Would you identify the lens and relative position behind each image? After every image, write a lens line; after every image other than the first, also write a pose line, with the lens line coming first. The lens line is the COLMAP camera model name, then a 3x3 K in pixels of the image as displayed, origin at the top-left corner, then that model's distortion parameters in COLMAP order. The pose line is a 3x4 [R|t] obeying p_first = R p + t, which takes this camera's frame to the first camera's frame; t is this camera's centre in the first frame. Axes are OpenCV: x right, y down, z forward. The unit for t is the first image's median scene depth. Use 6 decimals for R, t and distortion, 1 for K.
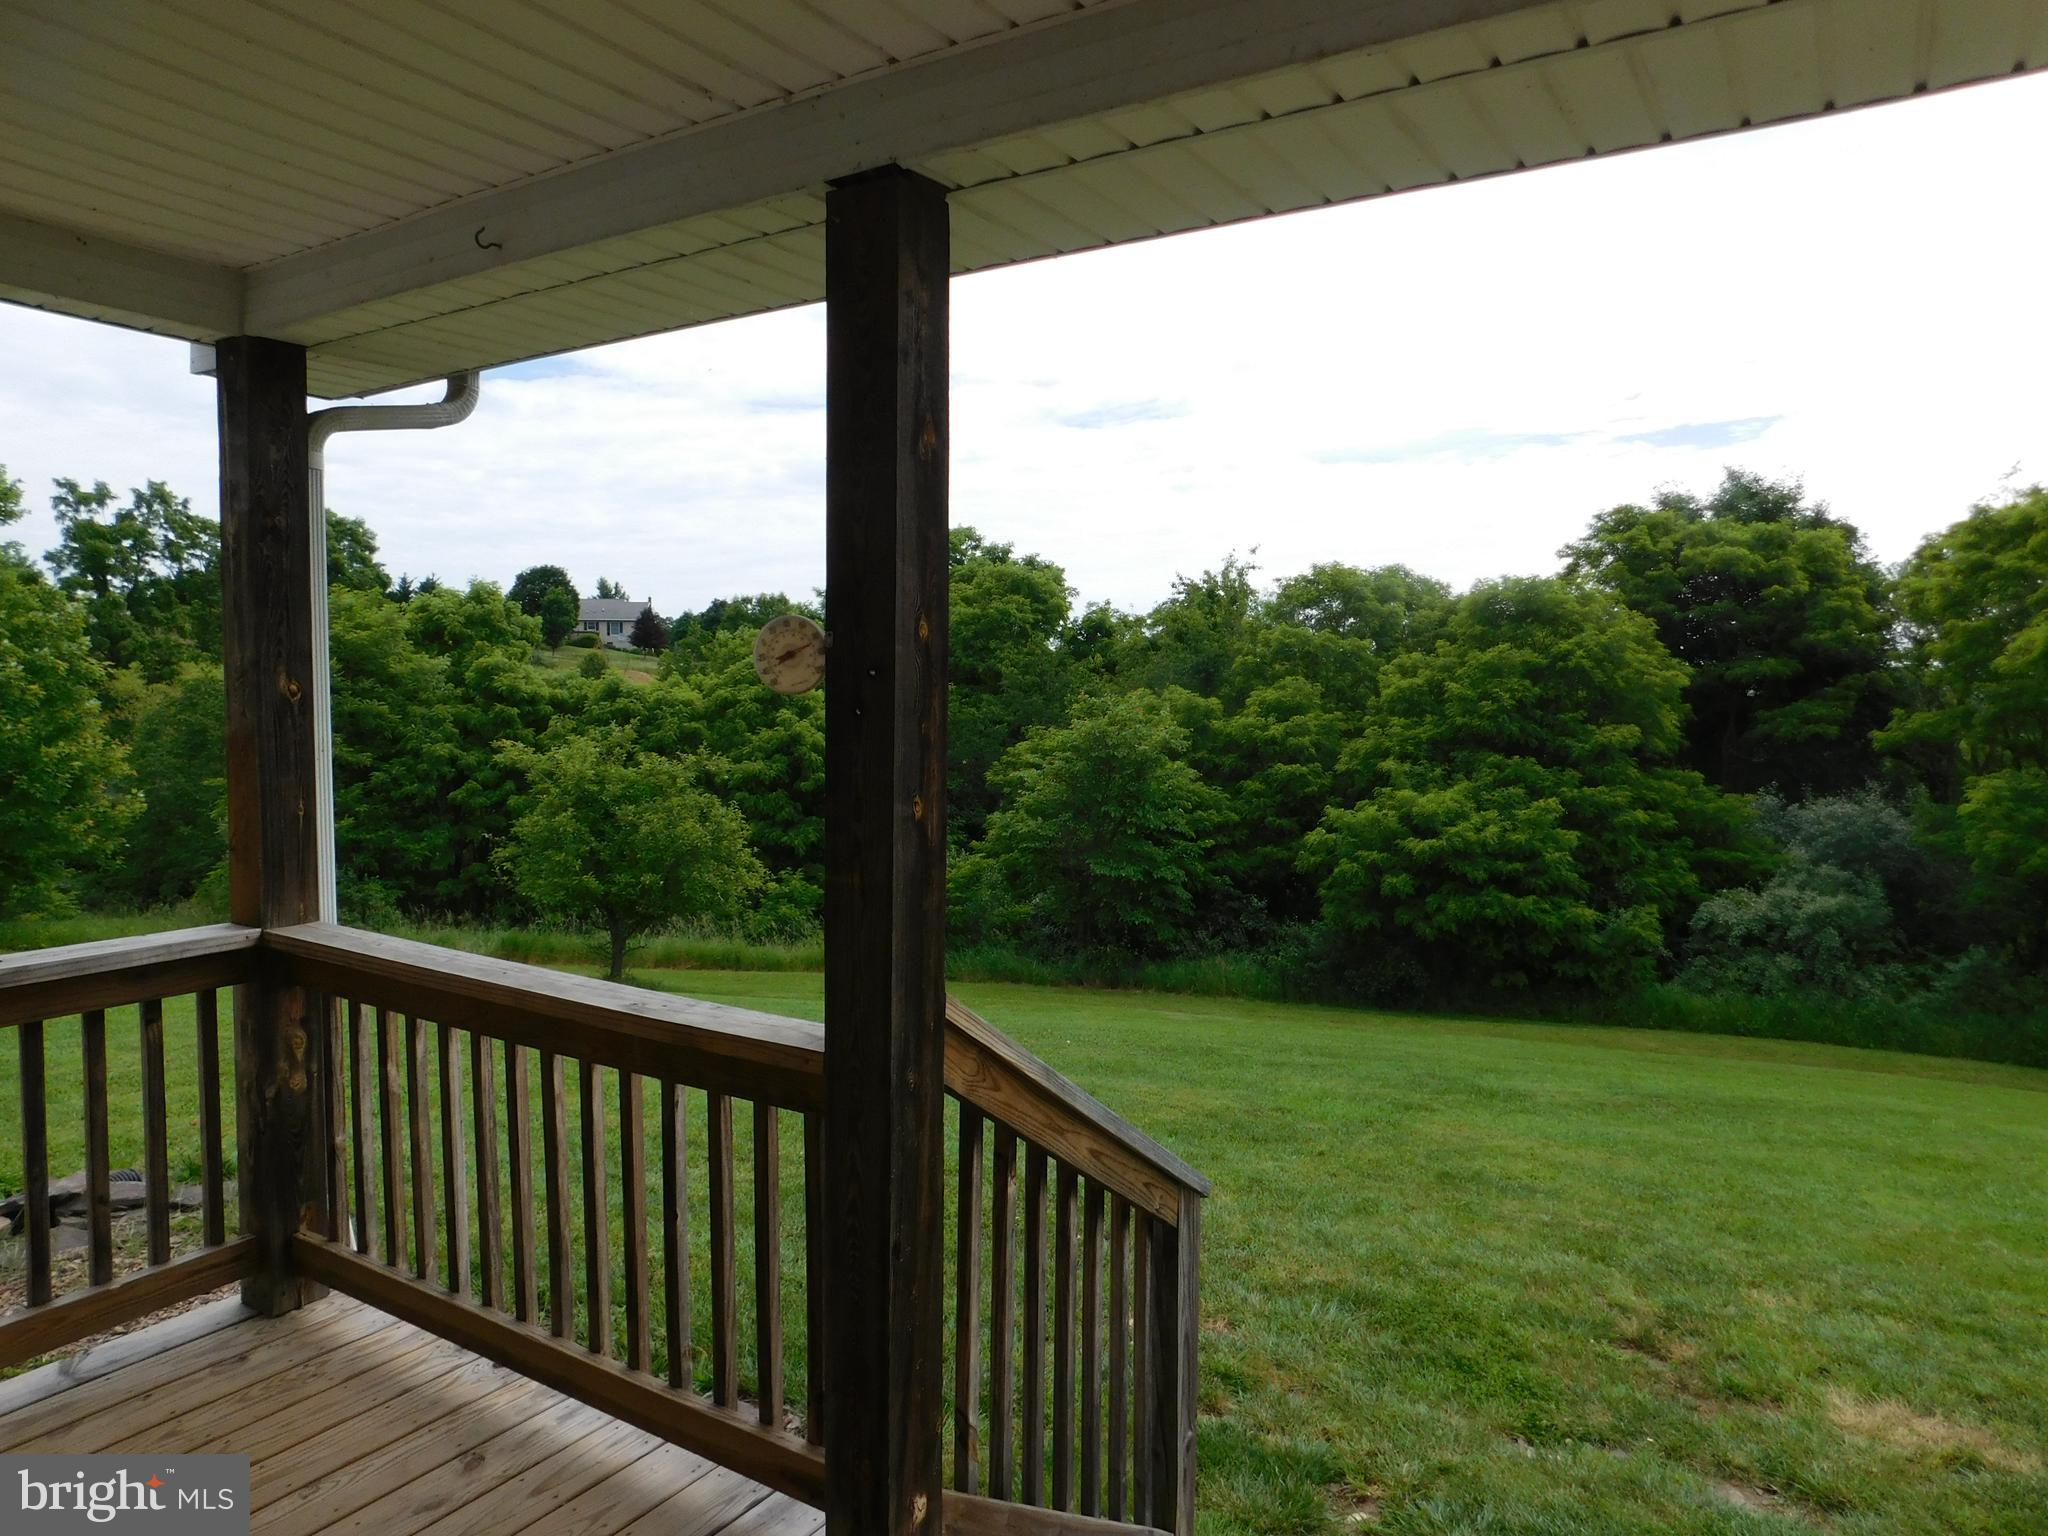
lens RADIAL K [[1357.1, 0, 1027.3], [0, 1357.1, 750.4], [0, 0, 1]] dist [-0.073611, 0.058726]
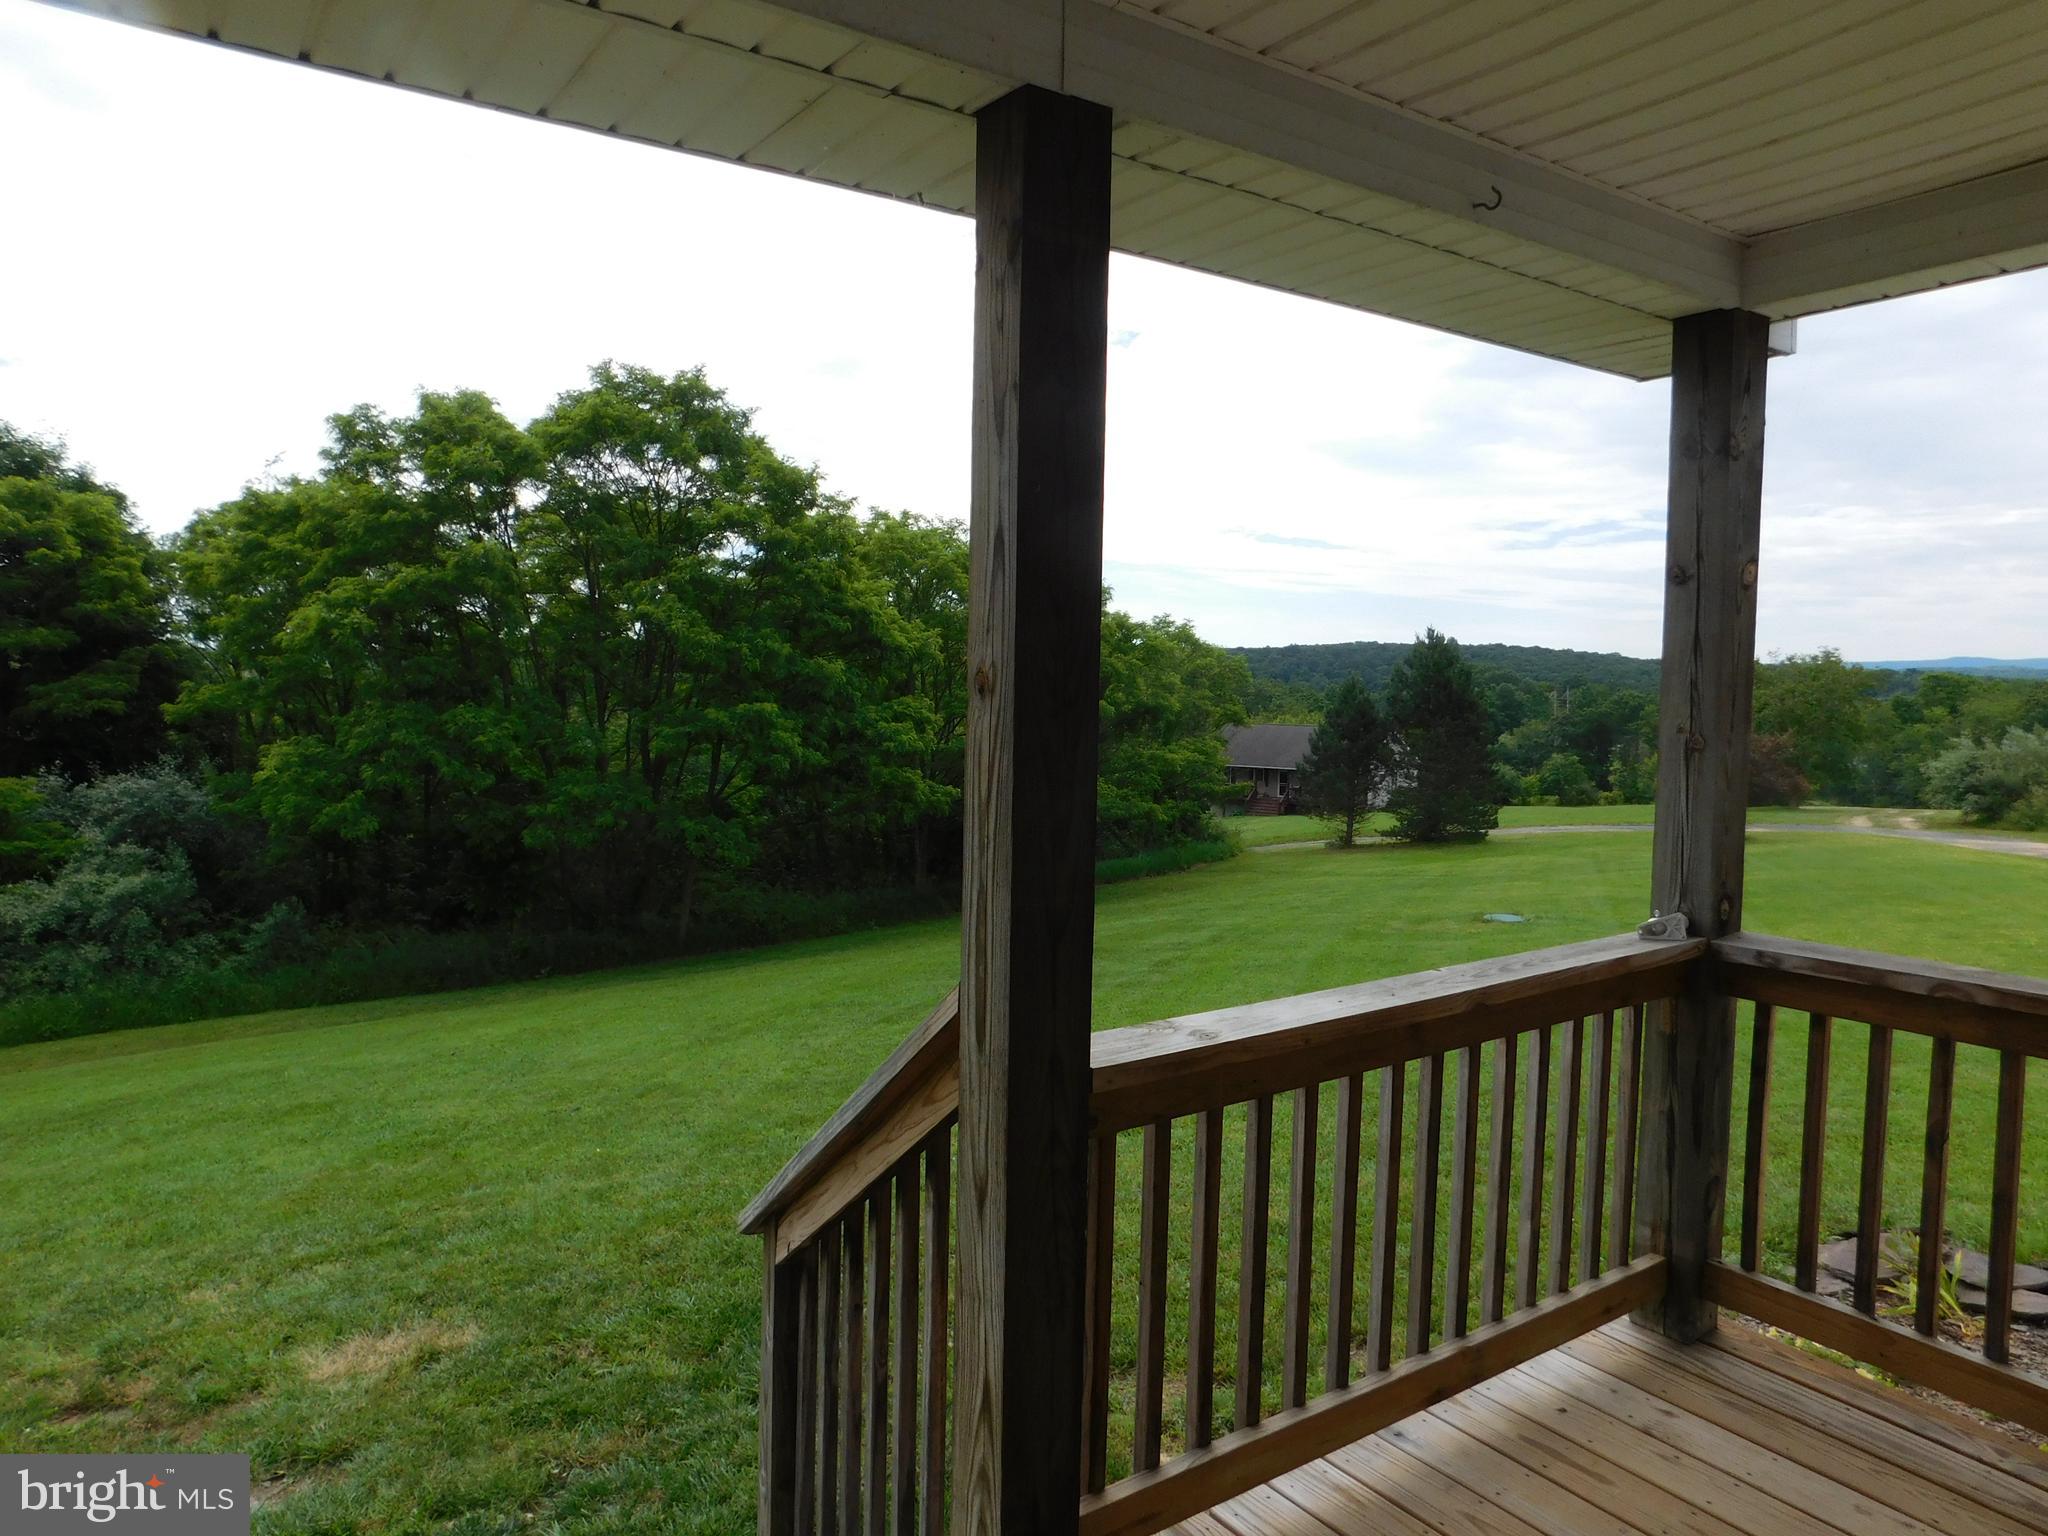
lens RADIAL K [[1357.1, 0, 1024.8], [0, 1357.1, 753.1], [0, 0, 1]] dist [-0.073611, 0.058726]
pose [[0.397613, -0.054116, 0.915956, -0.017929], [0.033710, 0.998447, 0.044357, -0.000609], [-0.916934, 0.013240, 0.398819, 0.018141]]
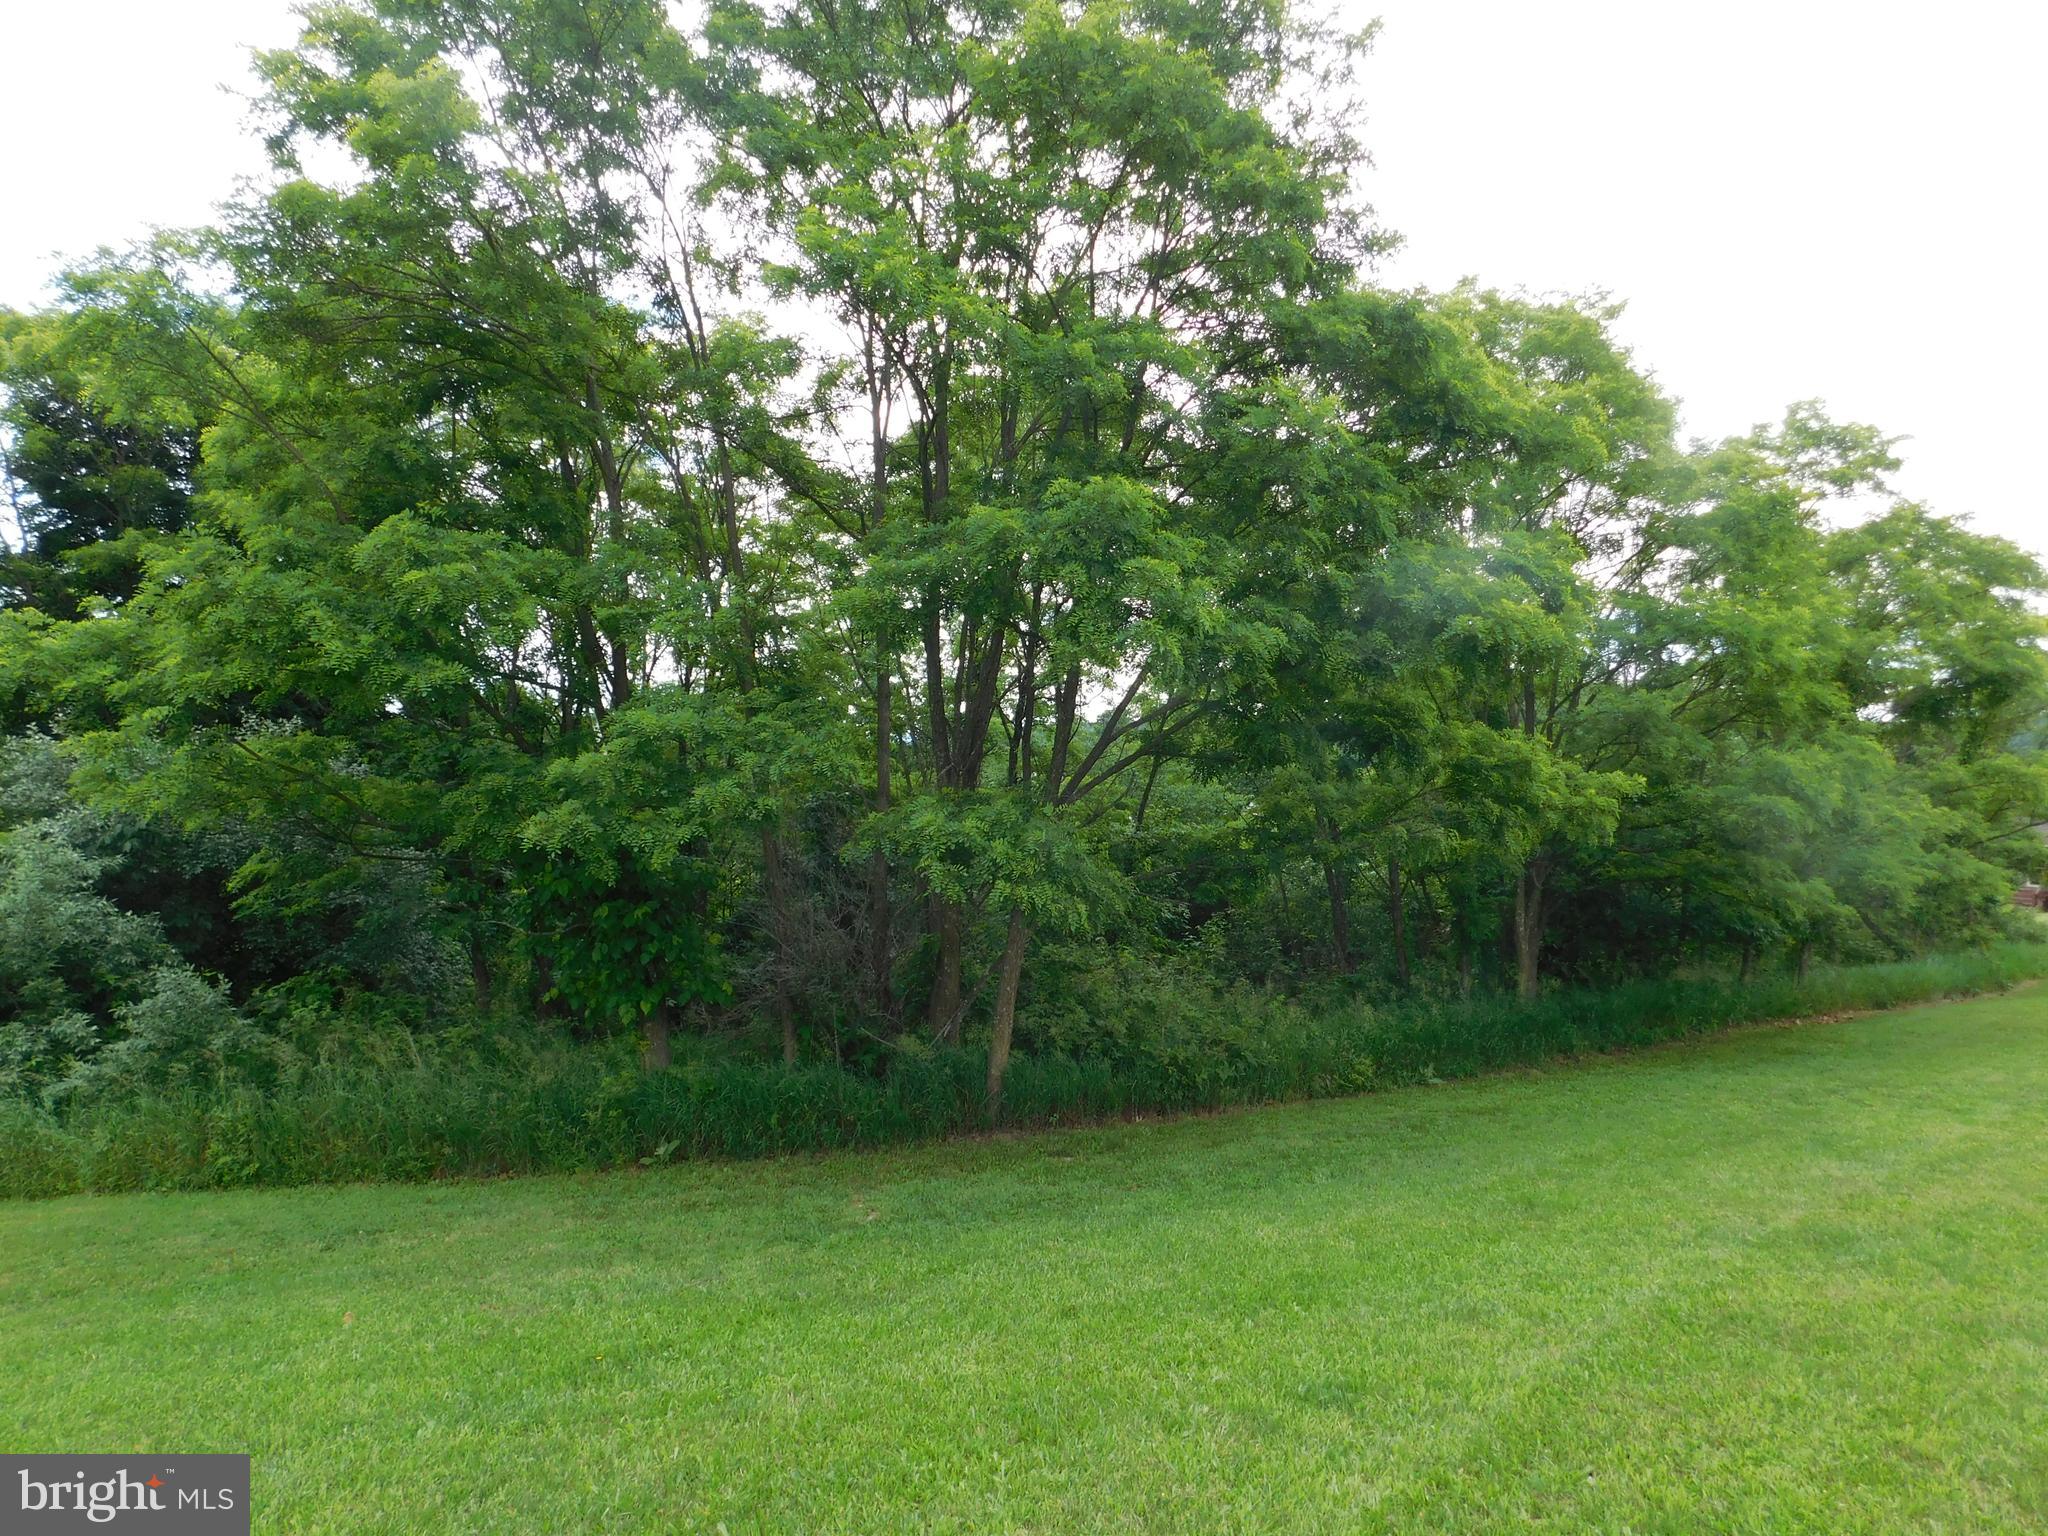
lens RADIAL K [[1357.1, 0, 1040.9], [0, 1357.1, 764.2], [0, 0, 1]] dist [-0.073611, 0.058726]
pose [[0.725496, -0.006485, 0.688196, 0.521561], [0.029141, 0.999348, -0.021303, 0.076353], [-0.687609, 0.035510, 0.725212, 0.324545]]
